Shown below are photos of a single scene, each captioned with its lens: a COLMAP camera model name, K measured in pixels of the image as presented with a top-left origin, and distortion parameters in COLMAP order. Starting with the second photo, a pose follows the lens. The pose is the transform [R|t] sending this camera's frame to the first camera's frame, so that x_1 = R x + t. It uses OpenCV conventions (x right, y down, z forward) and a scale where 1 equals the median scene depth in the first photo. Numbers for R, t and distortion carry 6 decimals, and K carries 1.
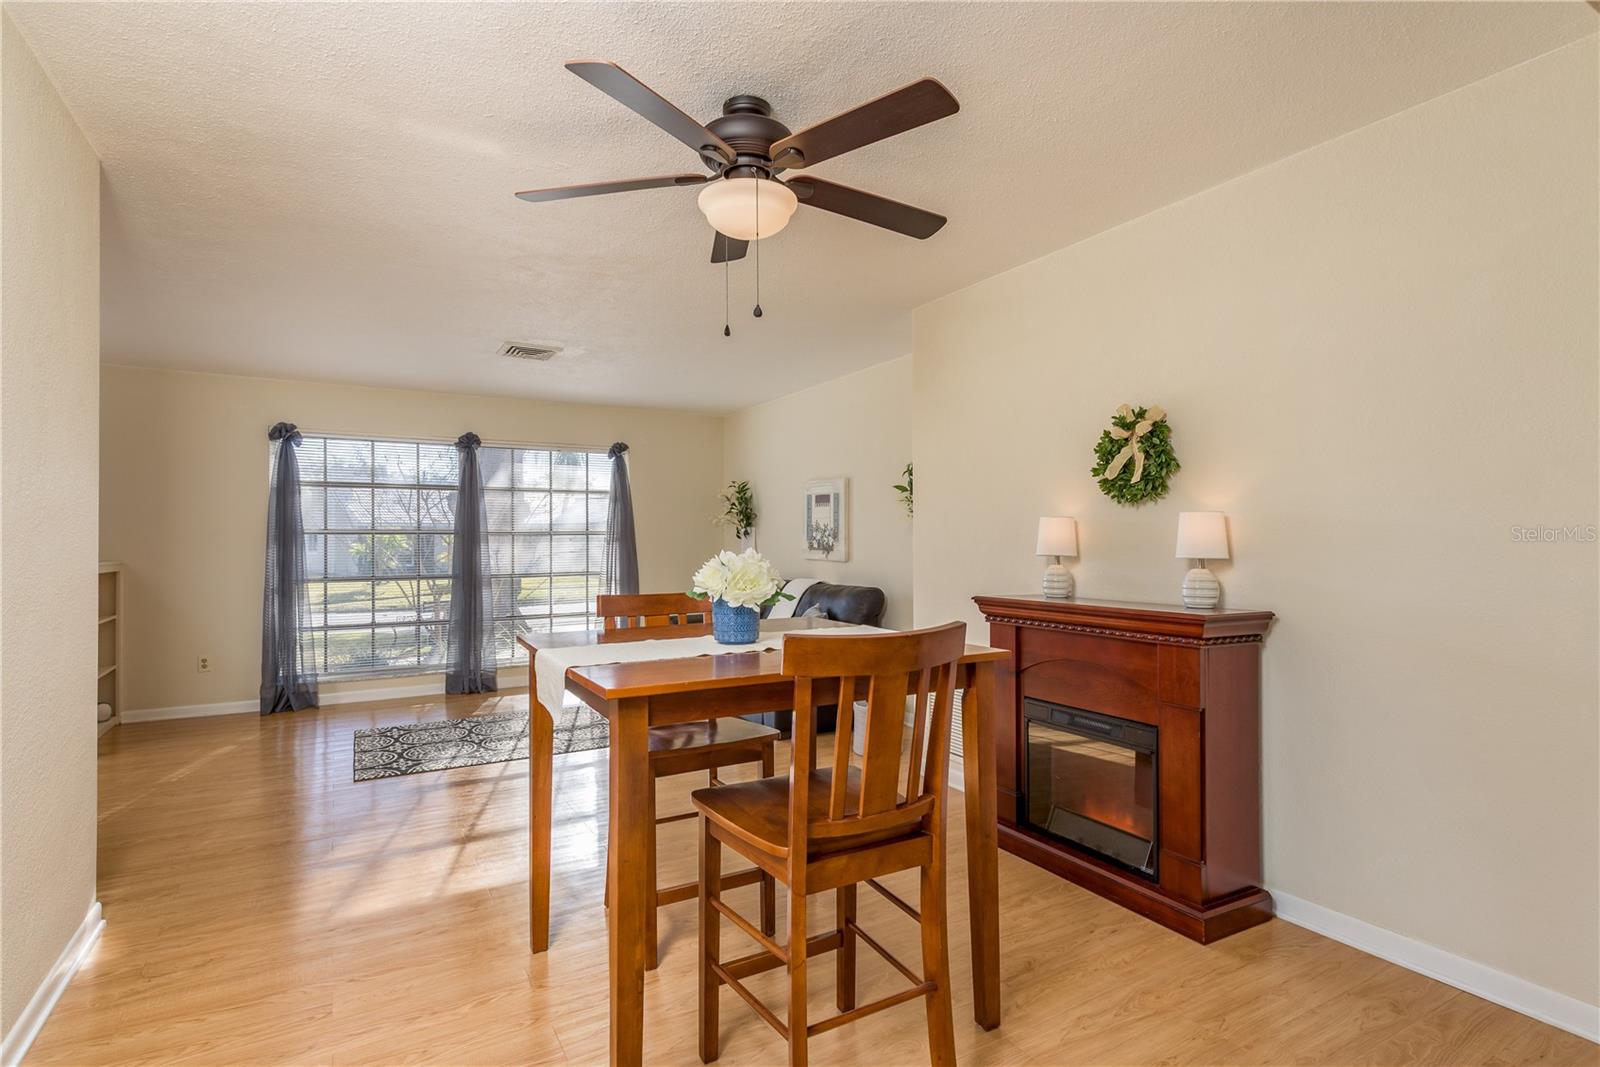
lens RADIAL K [[787.6, 0, 806.6], [0, 787.6, 531.2], [0, 0, 1]] dist [0.005346, -0.002516]
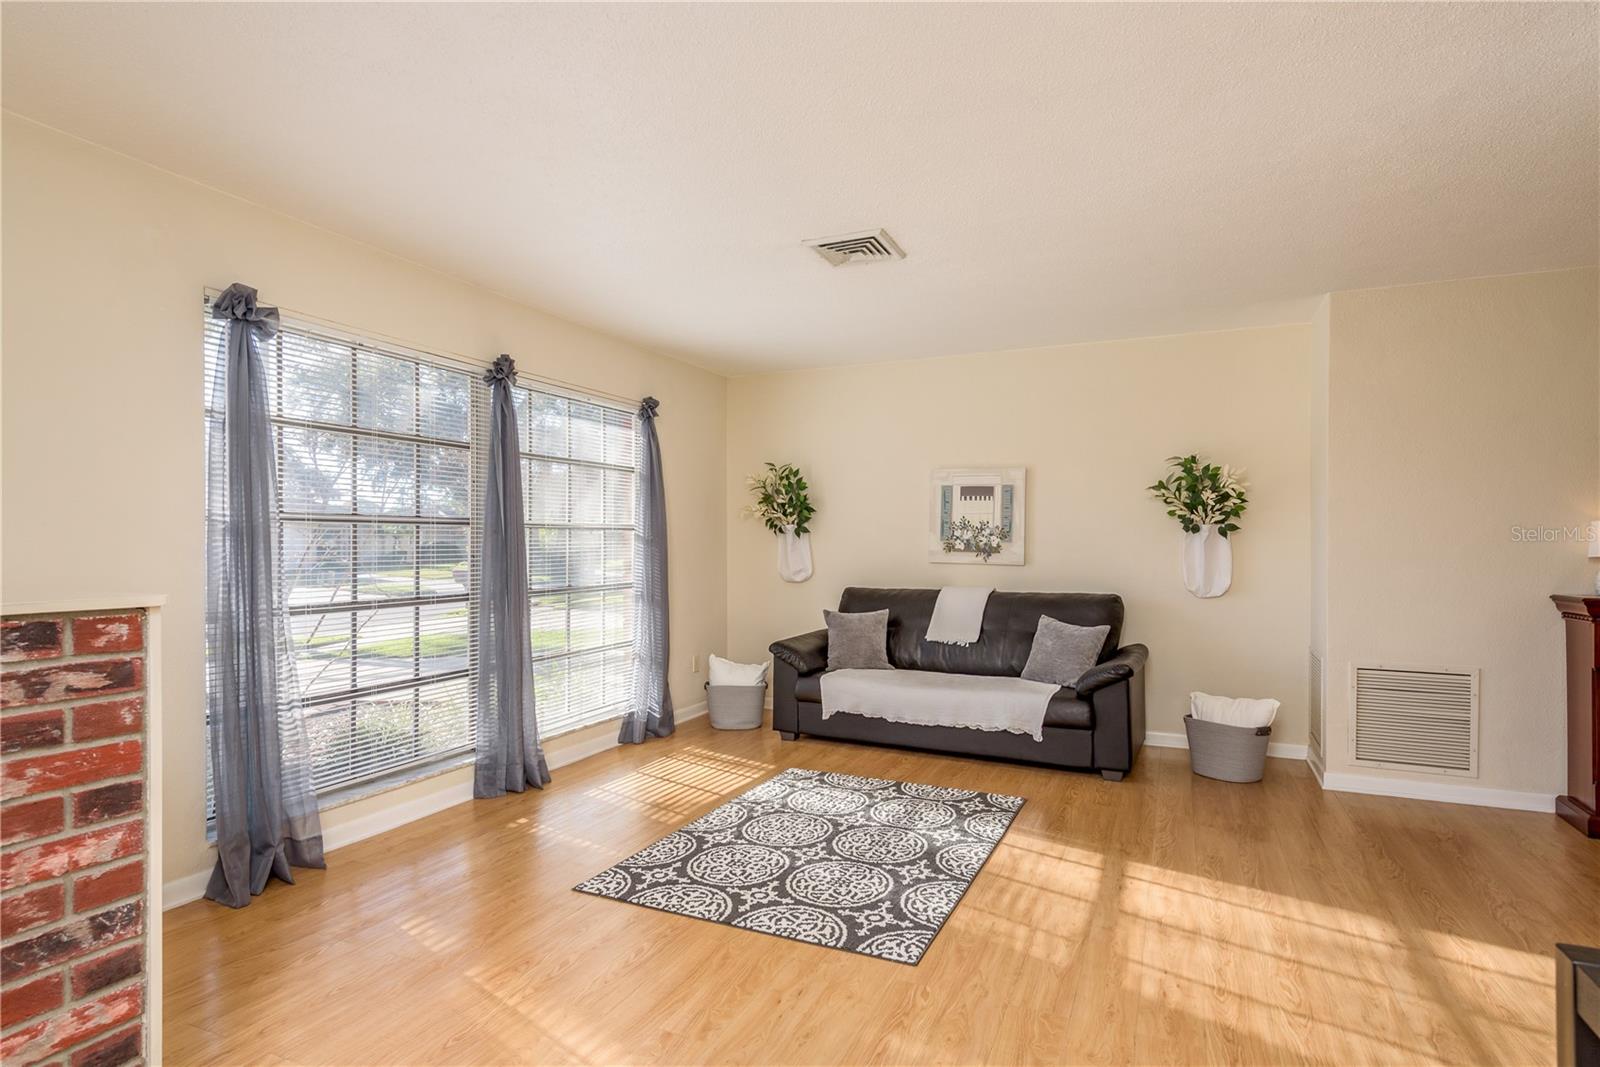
lens RADIAL K [[840.1, 0, 805.3], [0, 840.1, 546.7], [0, 0, 1]] dist [0.001651, -0.000111]
pose [[0.811377, 0.002307, 0.584519, -0.646949], [-0.011139, 0.999872, 0.011516, 0.009911], [-0.584418, -0.015855, 0.811298, 0.369370]]
